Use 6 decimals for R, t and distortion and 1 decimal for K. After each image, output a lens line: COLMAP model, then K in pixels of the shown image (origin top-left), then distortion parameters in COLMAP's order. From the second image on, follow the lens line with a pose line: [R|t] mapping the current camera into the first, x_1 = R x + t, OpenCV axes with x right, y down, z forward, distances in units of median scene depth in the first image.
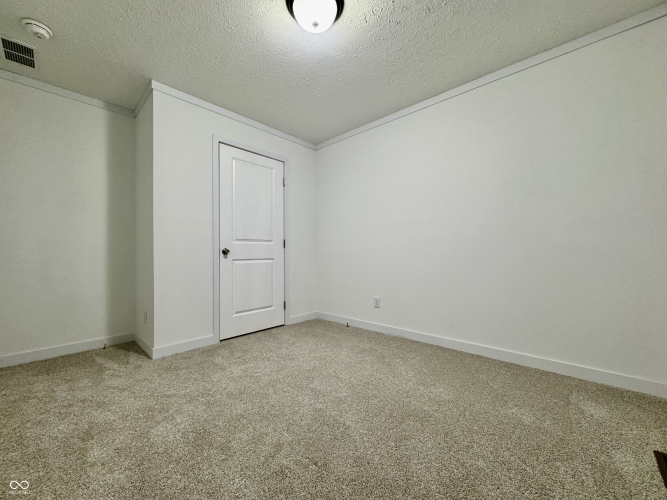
lens RADIAL K [[264.3, 0, 334.1], [0, 264.3, 247.9], [0, 0, 1]] dist [-0.004679, 0.000843]
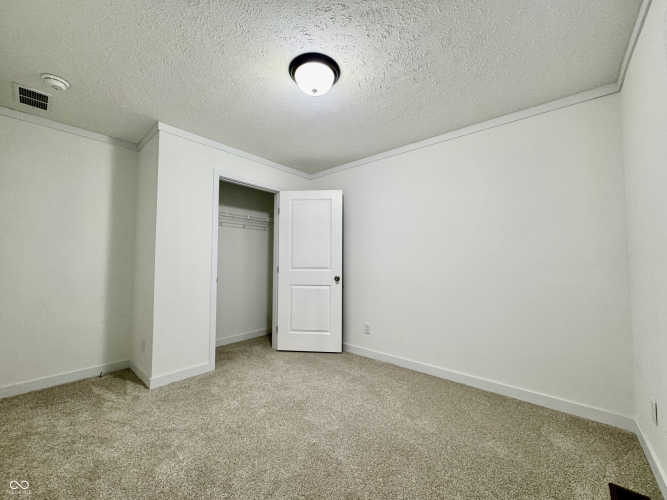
lens RADIAL K [[264.3, 0, 334.0], [0, 264.3, 248.2], [0, 0, 1]] dist [-0.004679, 0.000843]
pose [[0.999368, 0.013492, 0.032880, -0.015150], [-0.012346, 0.999317, -0.034817, -0.125690], [-0.033327, 0.034389, 0.998853, -0.087105]]
